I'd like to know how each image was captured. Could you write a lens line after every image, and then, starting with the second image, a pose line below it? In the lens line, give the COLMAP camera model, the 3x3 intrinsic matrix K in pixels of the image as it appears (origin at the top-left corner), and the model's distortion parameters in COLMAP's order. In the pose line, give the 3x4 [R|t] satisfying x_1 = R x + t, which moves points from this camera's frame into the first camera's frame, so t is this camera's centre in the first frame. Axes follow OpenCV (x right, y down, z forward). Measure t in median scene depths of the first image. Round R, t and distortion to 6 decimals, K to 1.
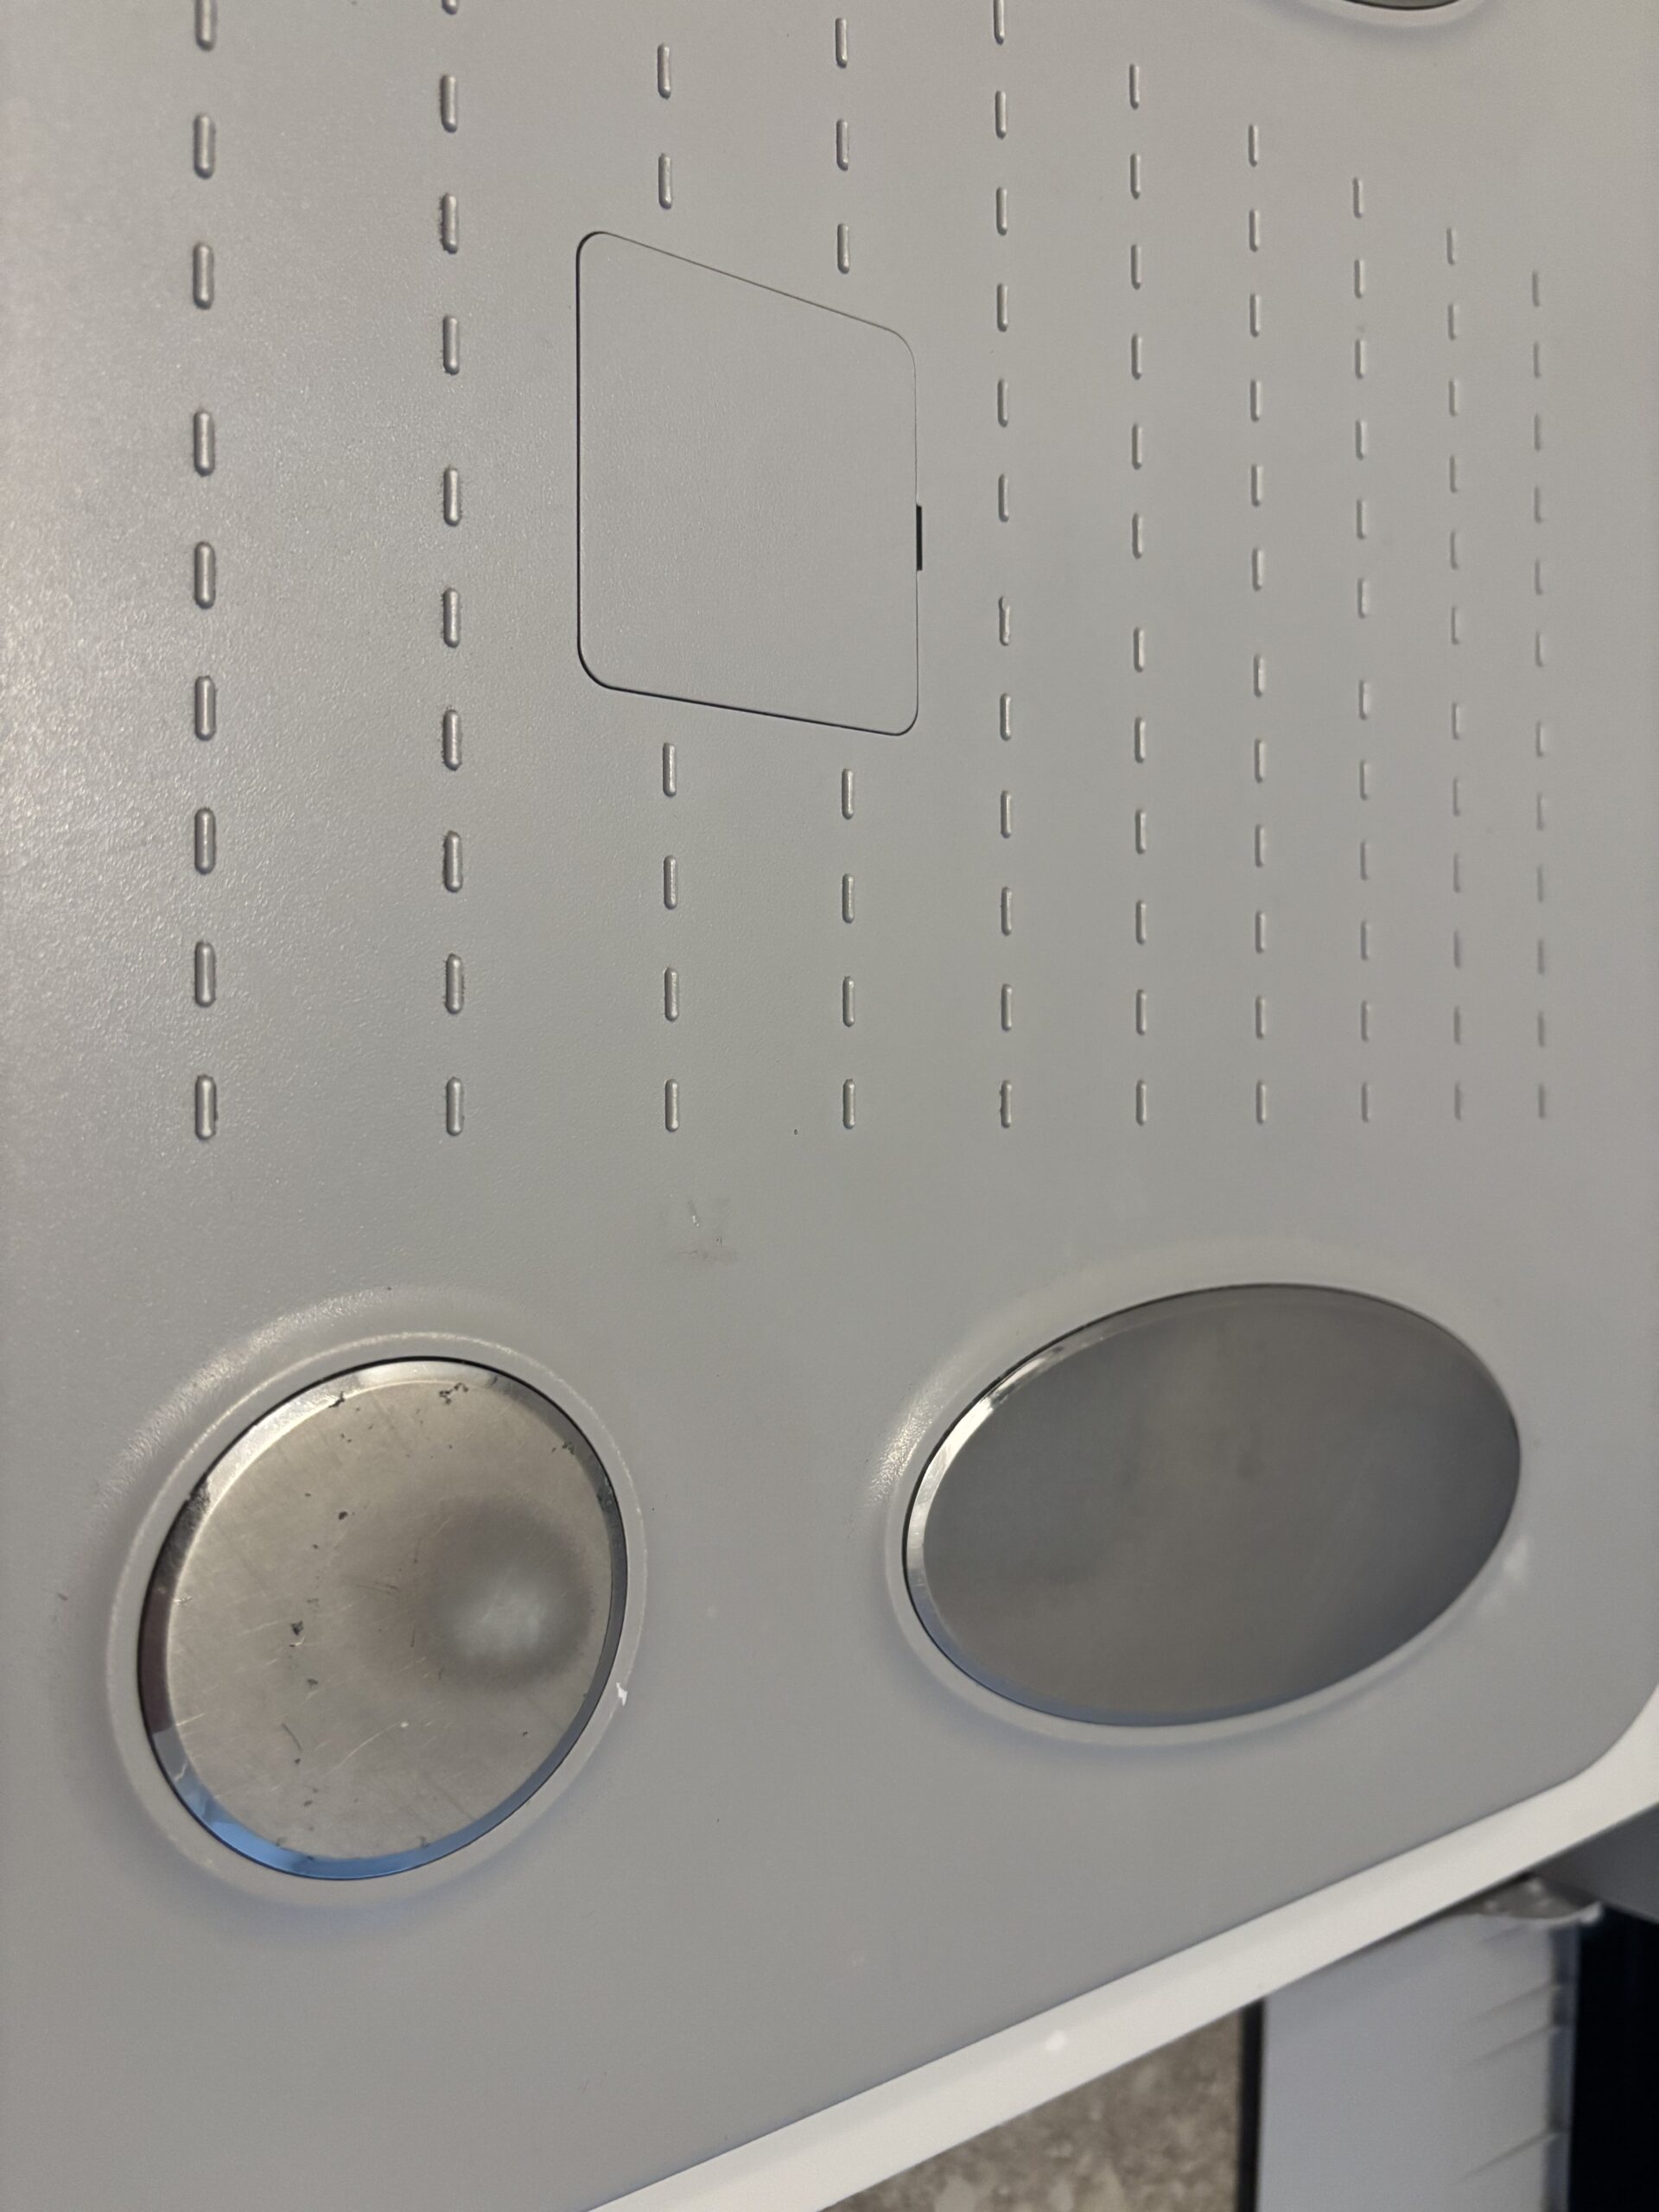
lens RADIAL K [[1639.0, 0, 820.9], [0, 1639.0, 1111.0], [0, 0, 1]] dist [0.030820, -0.055320]
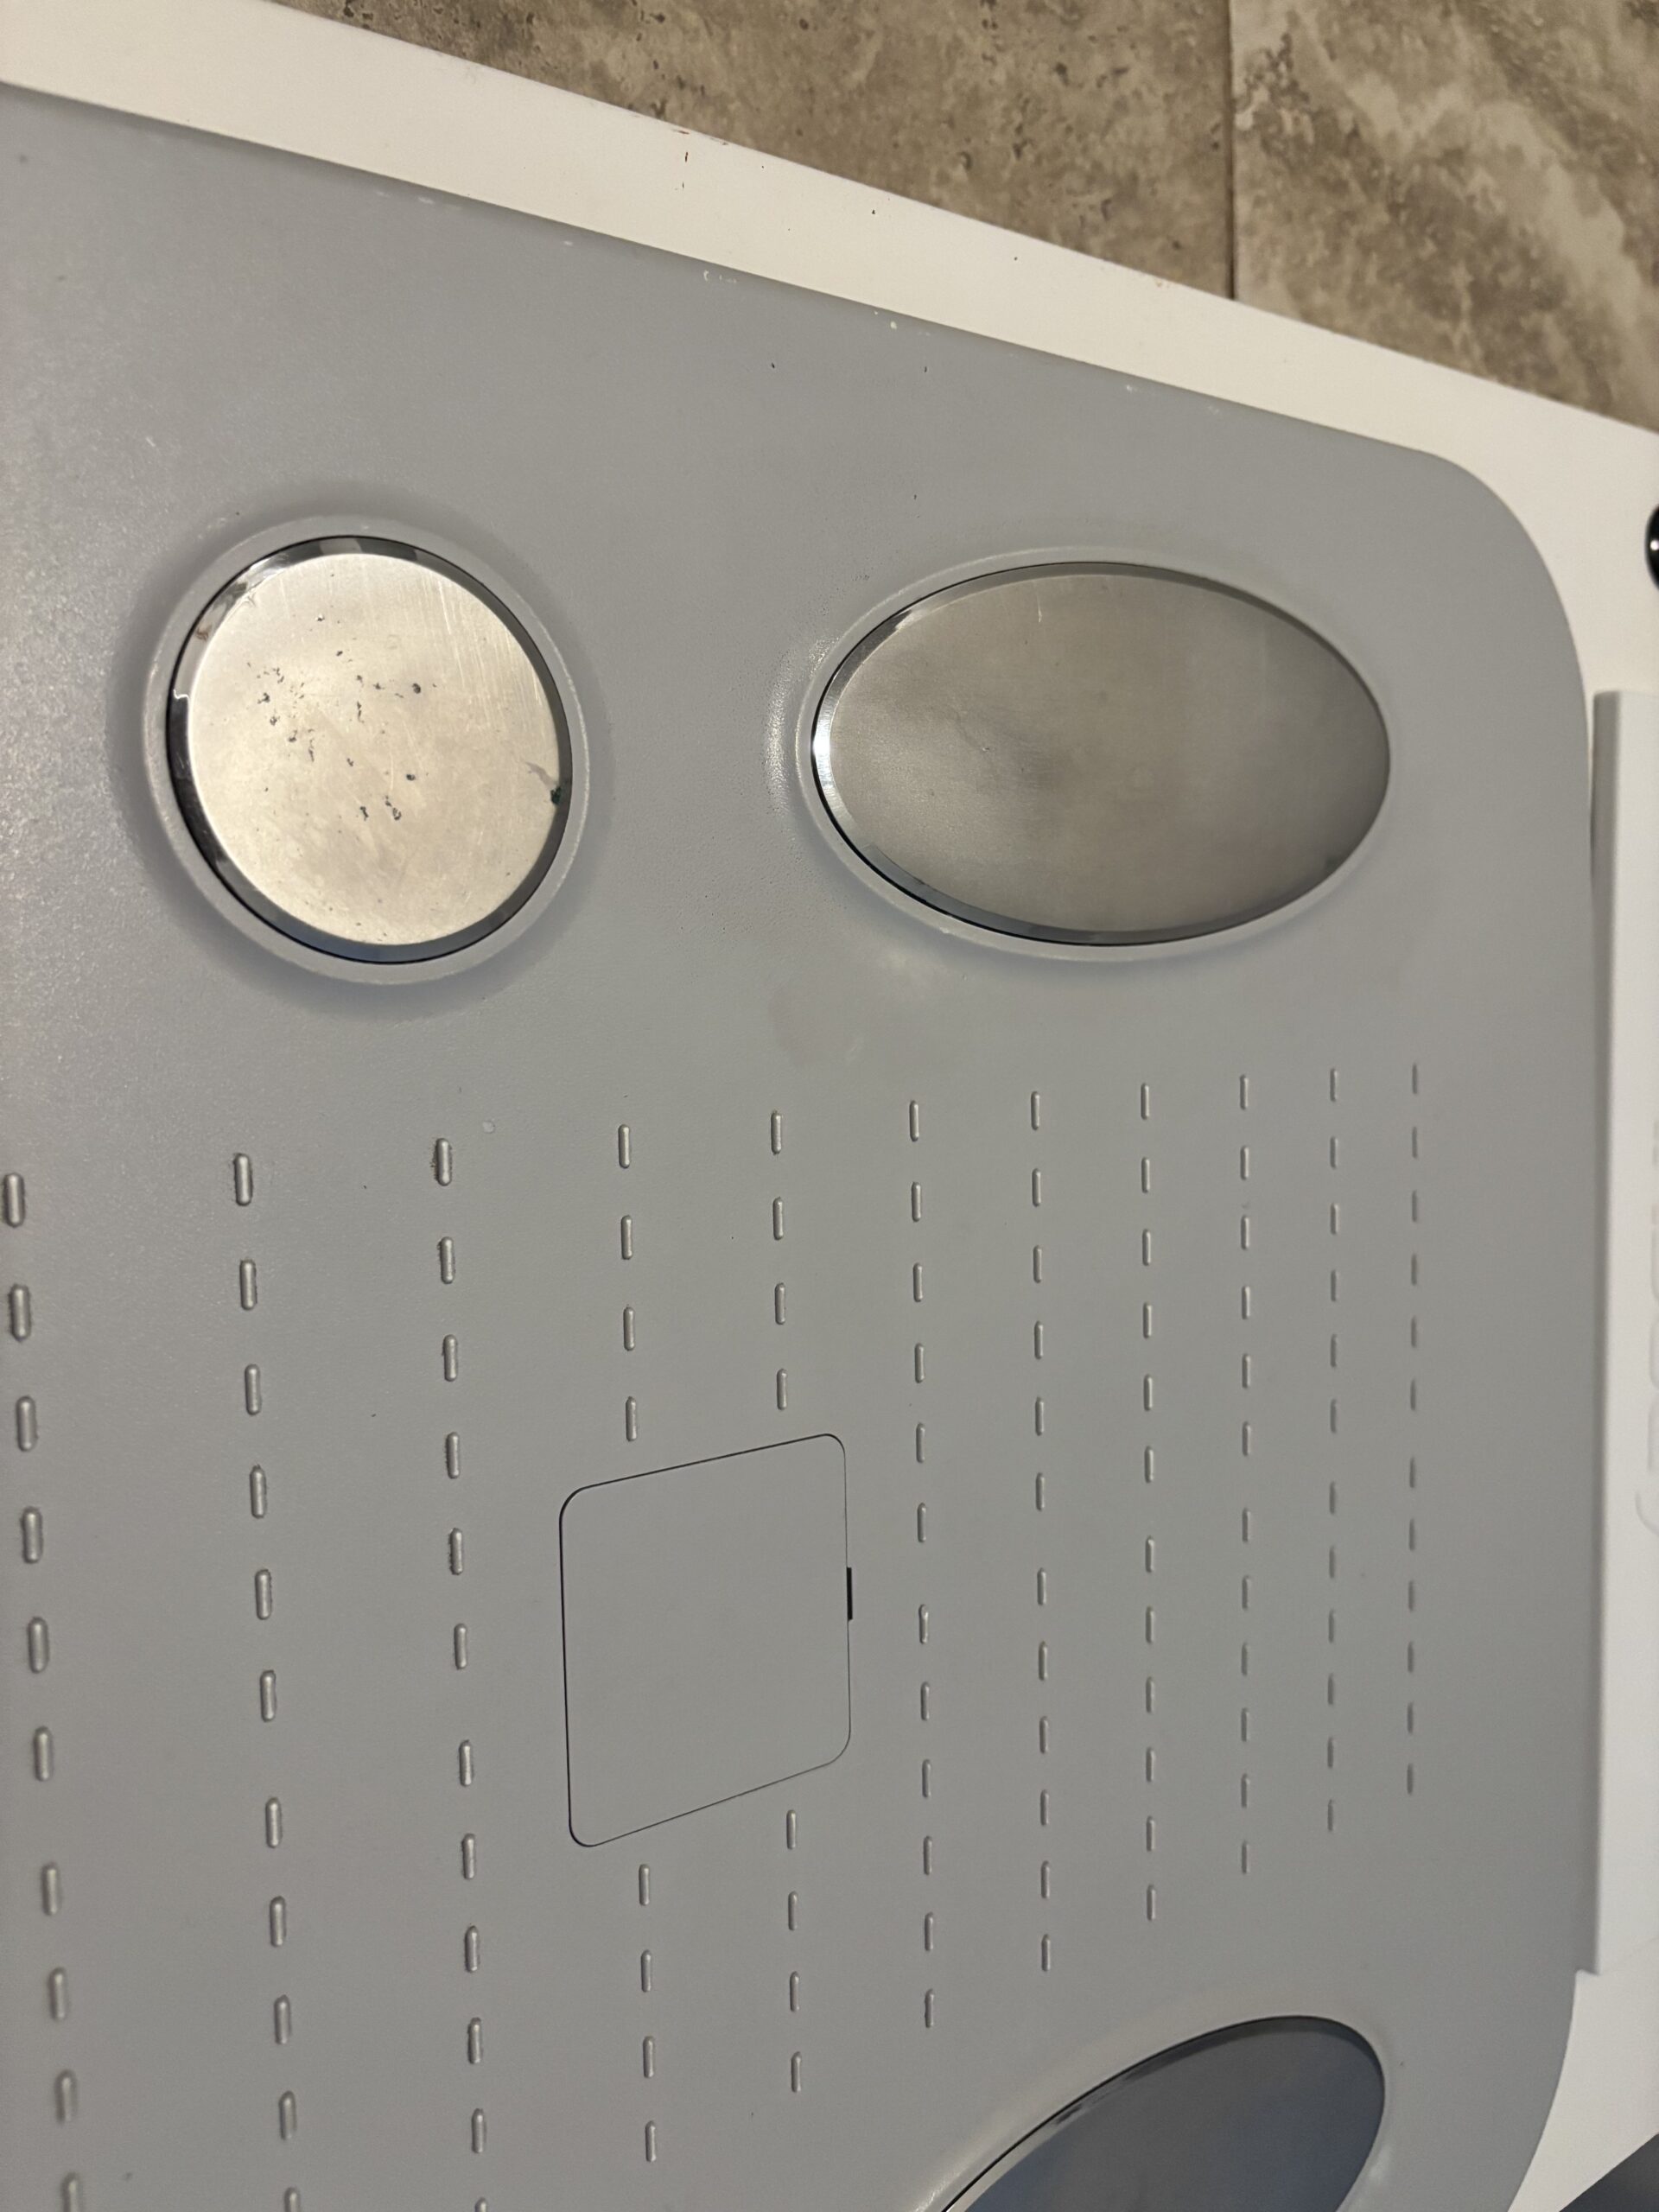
lens RADIAL K [[1639.0, 0, 825.2], [0, 1639.0, 1119.4], [0, 0, 1]] dist [0.030820, -0.055320]
pose [[0.999788, -0.013820, -0.015243, 0.065342], [0.014984, 0.996752, 0.079125, -0.796938], [0.014100, -0.079337, 0.996748, -0.182758]]
